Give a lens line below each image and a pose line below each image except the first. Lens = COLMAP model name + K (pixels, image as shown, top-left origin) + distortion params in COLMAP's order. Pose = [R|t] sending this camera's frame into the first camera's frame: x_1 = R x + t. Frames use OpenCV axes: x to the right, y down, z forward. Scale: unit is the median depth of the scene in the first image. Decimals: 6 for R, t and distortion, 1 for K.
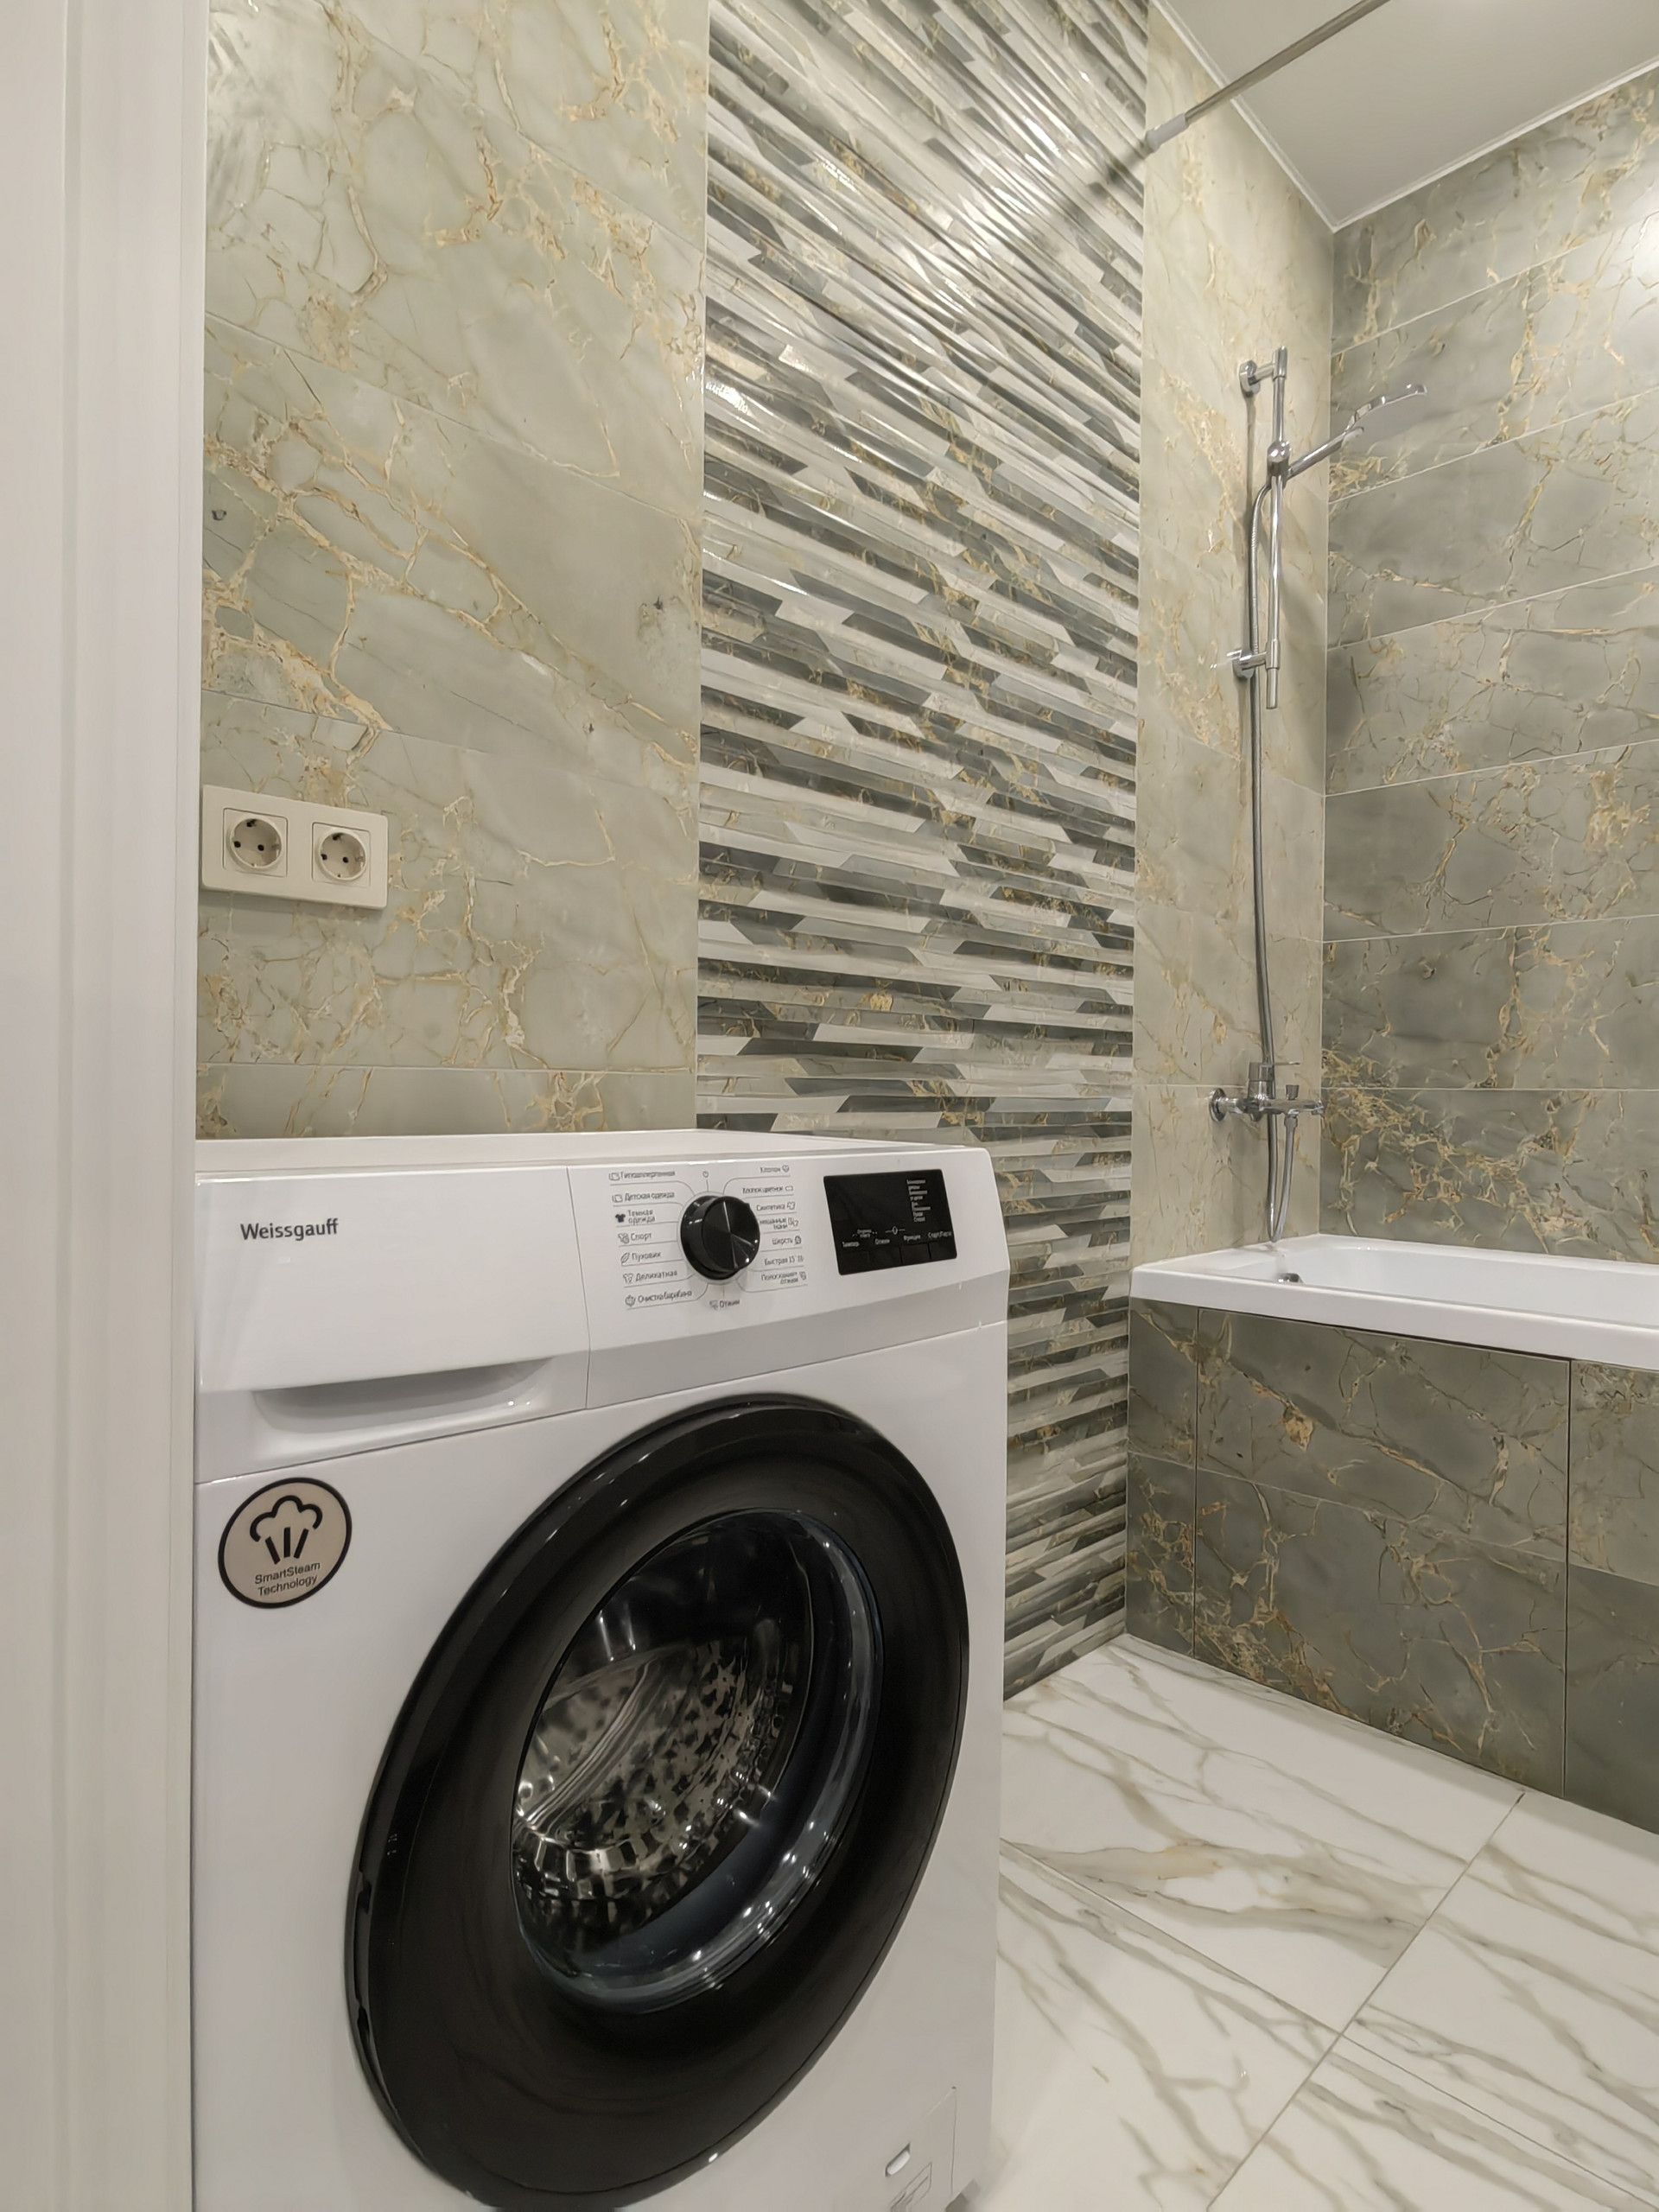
lens RADIAL K [[1178.2, 0, 829.9], [0, 1178.2, 1098.6], [0, 0, 1]] dist [-0.007988, -0.000028]
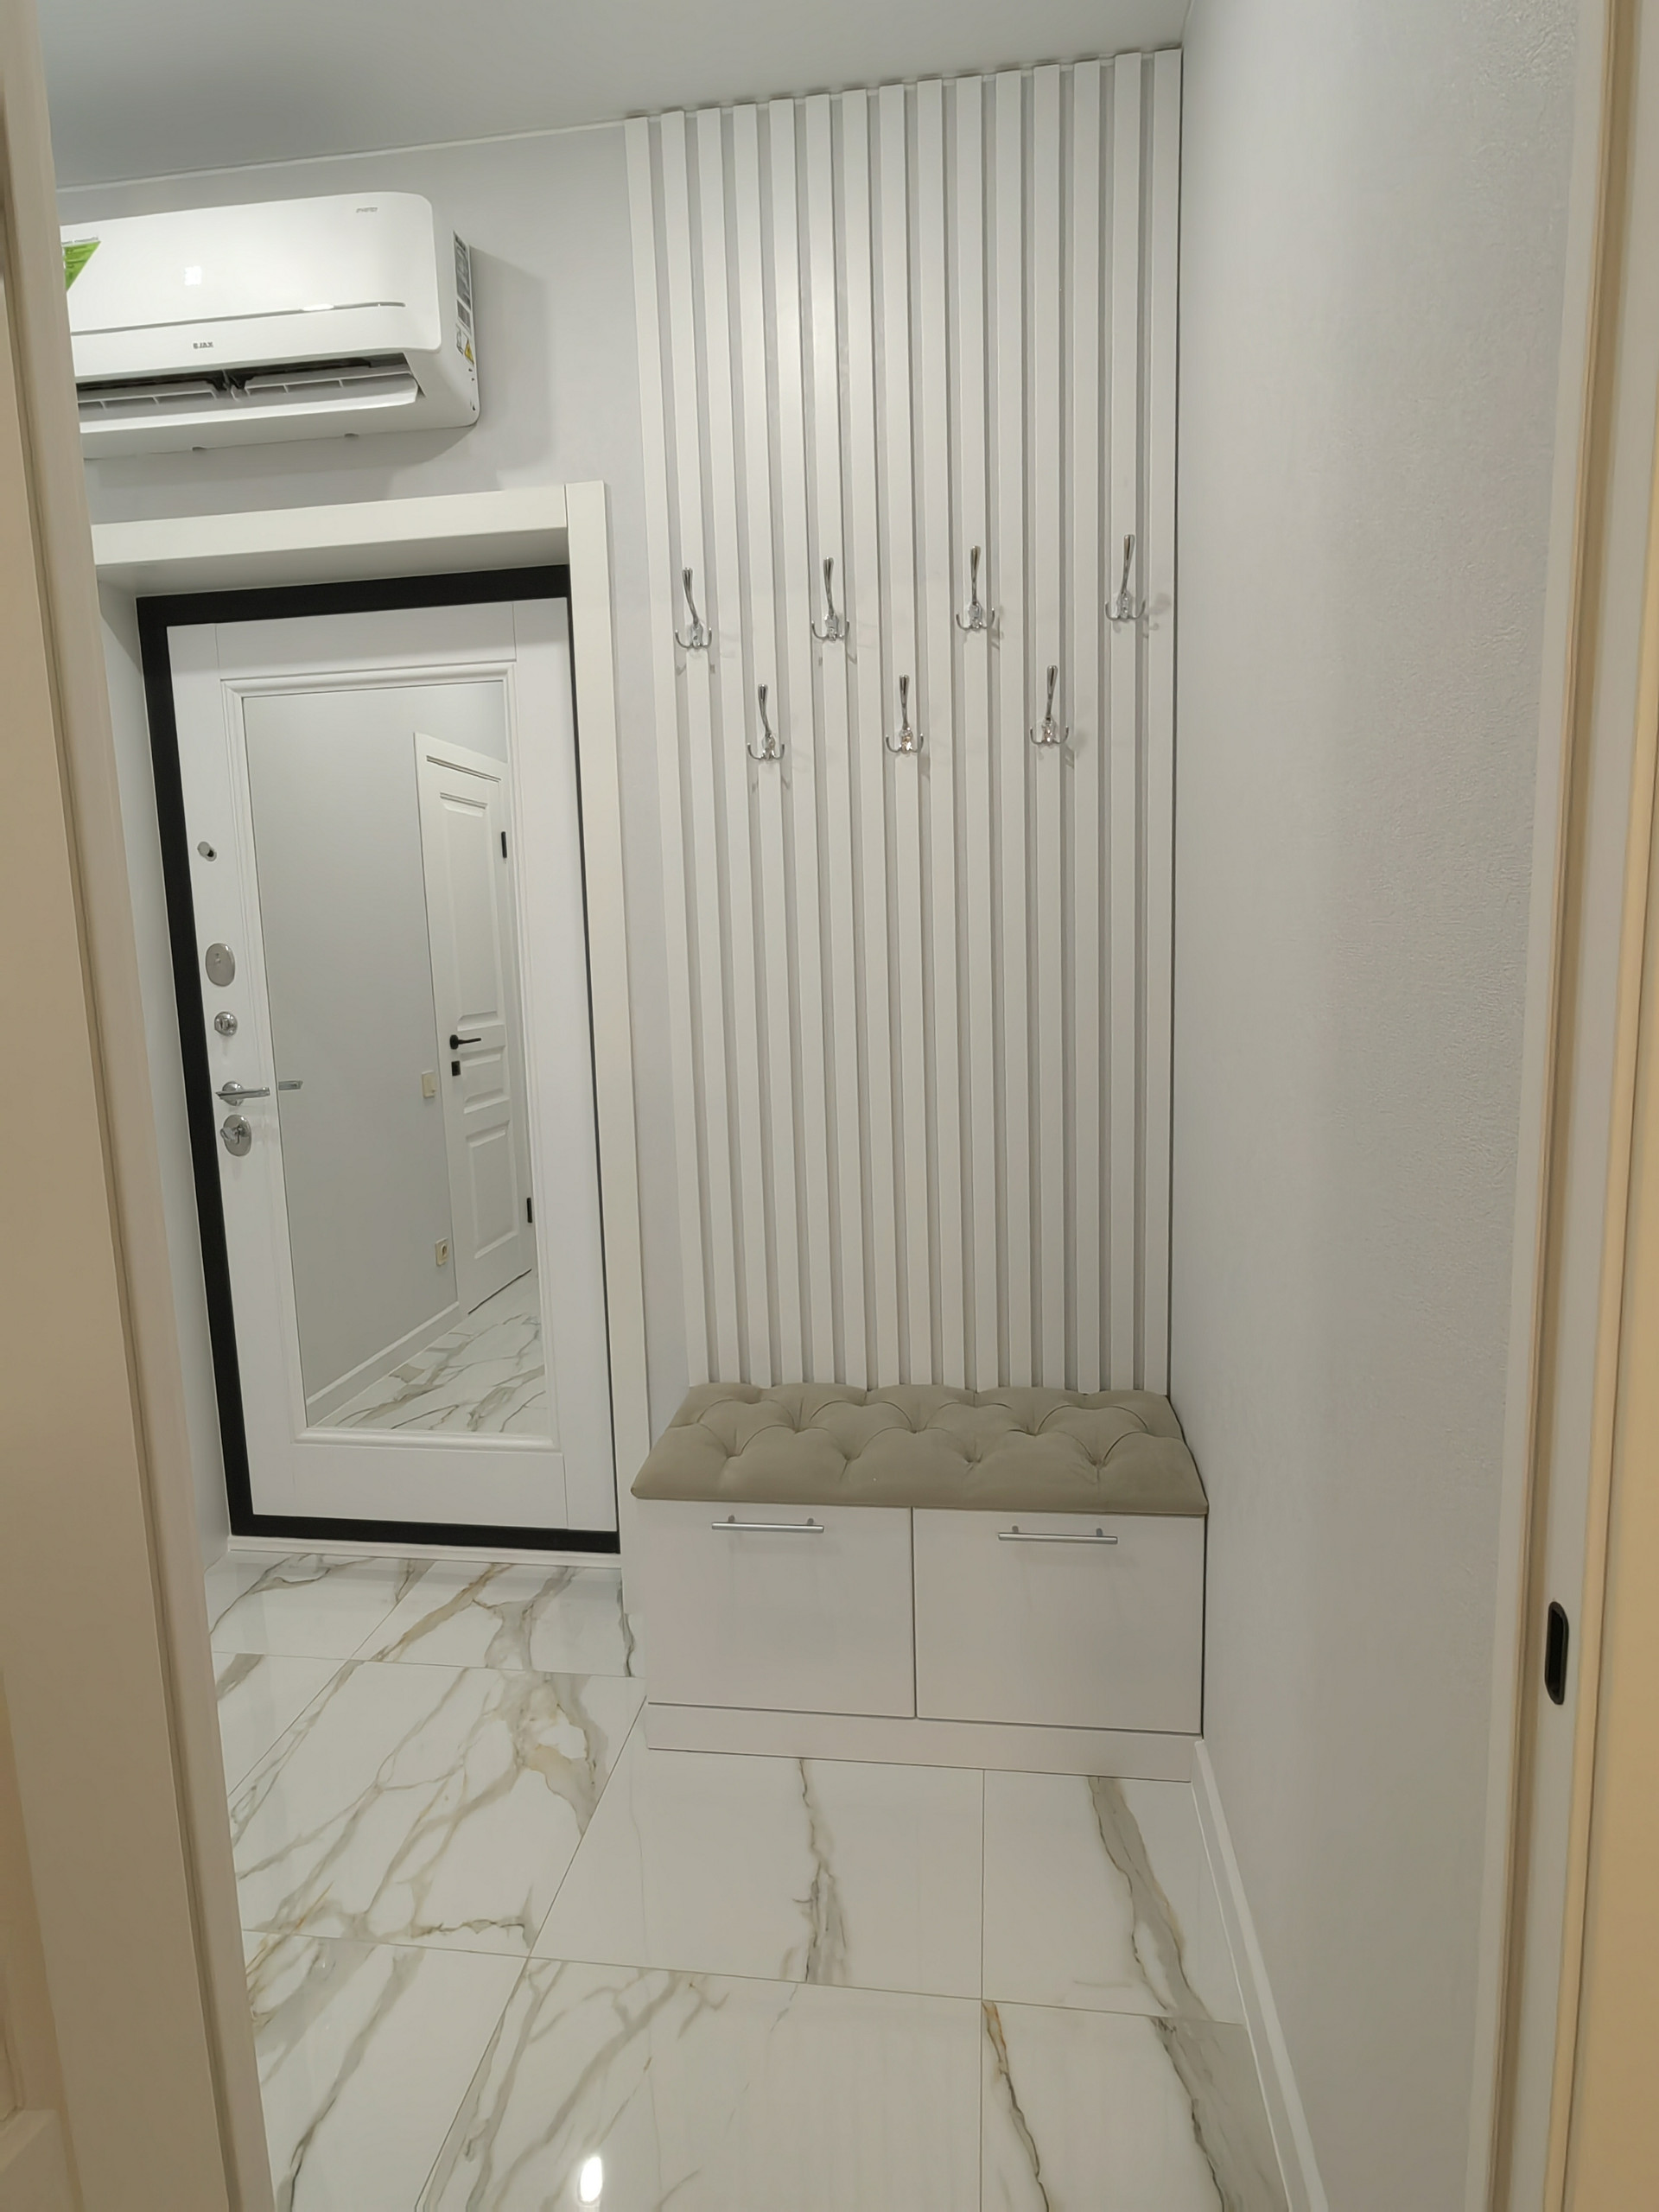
lens RADIAL K [[1178.2, 0, 831.5], [0, 1178.2, 1104.3], [0, 0, 1]] dist [-0.007988, -0.000028]
pose [[-0.621164, -0.095783, 0.777806, -0.906504], [0.032860, 0.988447, 0.147965, -0.317681], [-0.782992, 0.117469, -0.610840, 1.445144]]
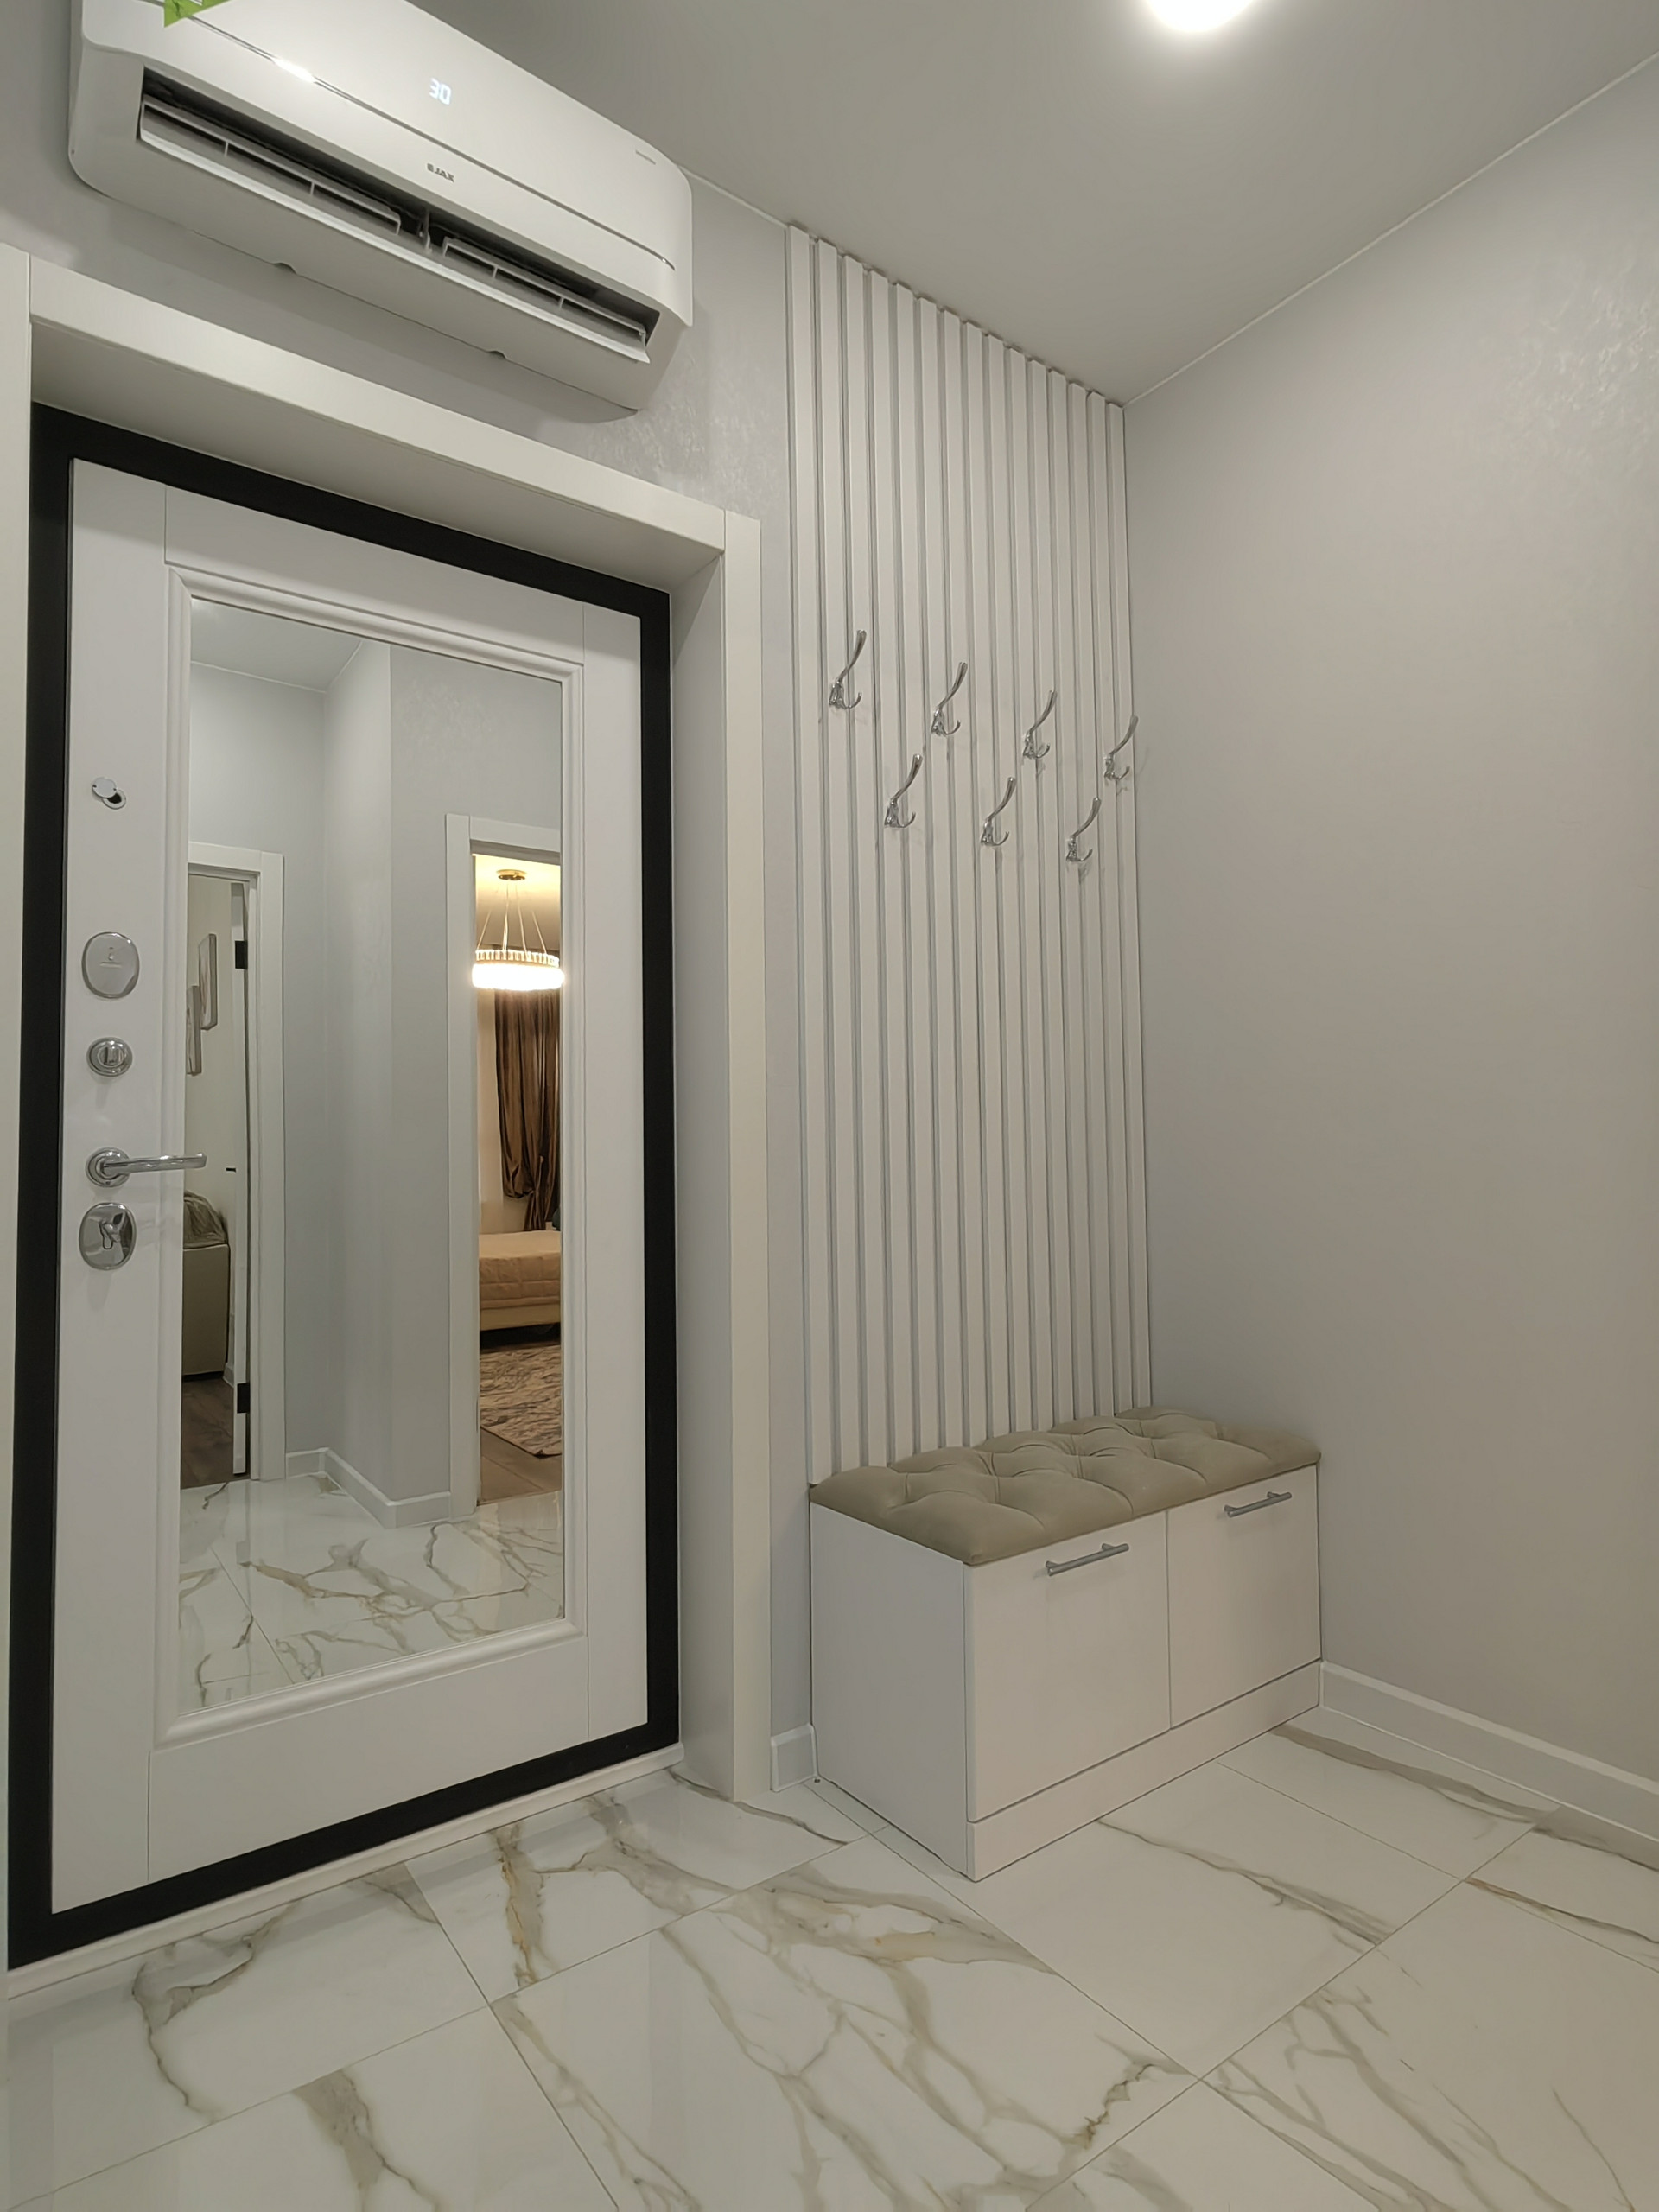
lens RADIAL K [[1178.2, 0, 836.8], [0, 1178.2, 1103.3], [0, 0, 1]] dist [-0.007988, -0.000028]
pose [[-0.990237, 0.012664, 0.138816, 0.191482], [0.008916, 0.999579, -0.027593, -0.127191], [-0.139108, -0.026086, -0.989934, 2.069616]]
